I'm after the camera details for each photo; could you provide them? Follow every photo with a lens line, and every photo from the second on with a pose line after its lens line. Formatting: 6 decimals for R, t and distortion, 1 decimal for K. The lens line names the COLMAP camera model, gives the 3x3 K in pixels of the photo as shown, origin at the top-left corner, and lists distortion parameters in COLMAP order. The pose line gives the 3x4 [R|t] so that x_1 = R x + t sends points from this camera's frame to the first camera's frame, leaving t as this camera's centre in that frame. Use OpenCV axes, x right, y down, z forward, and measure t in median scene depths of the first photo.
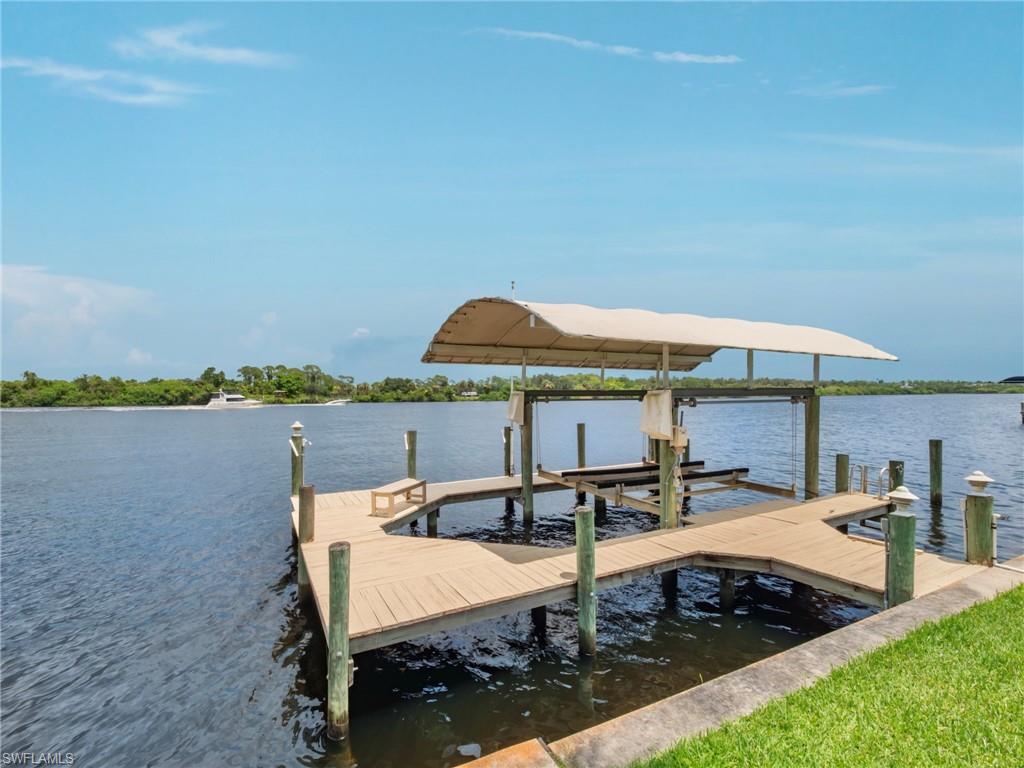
lens RADIAL K [[447.2, 0, 509.6], [0, 447.2, 403.3], [0, 0, 1]] dist [-0.009468, -0.000138]
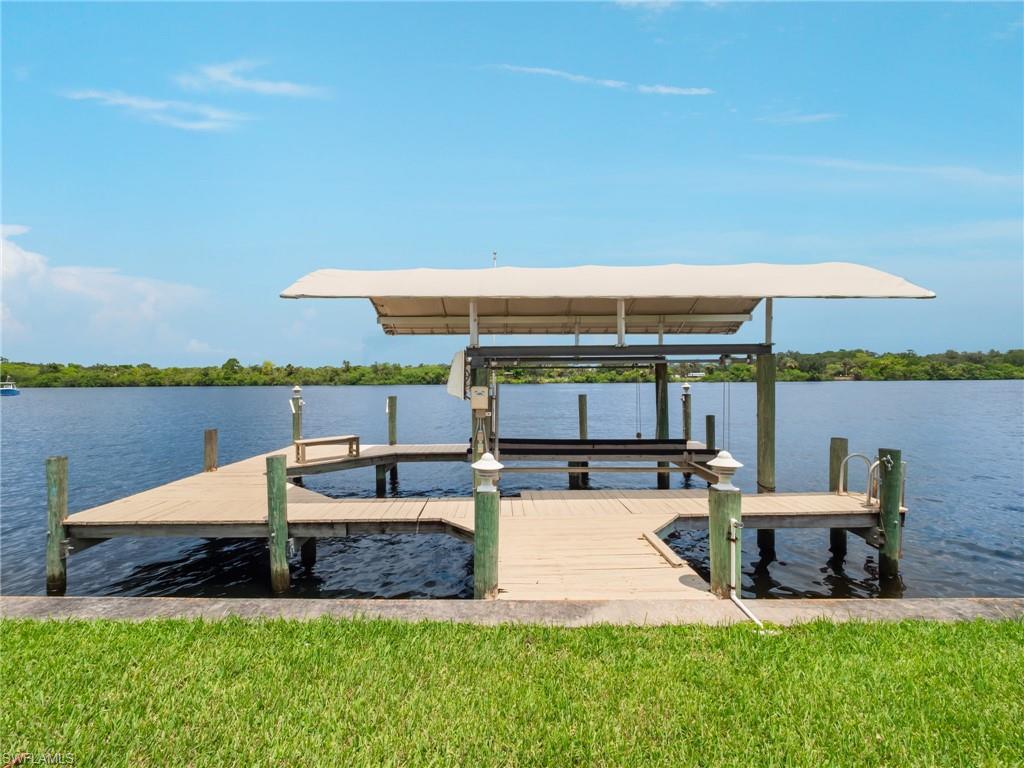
lens RADIAL K [[437.1, 0, 512.0], [0, 437.1, 384.0], [0, 0, 1]] dist [-0.000614, -0.000108]
pose [[0.893609, 0.003422, -0.448834, 0.551368], [-0.003248, 0.999994, 0.001158, 0.028469], [0.448835, 0.000423, 0.893614, 0.146434]]
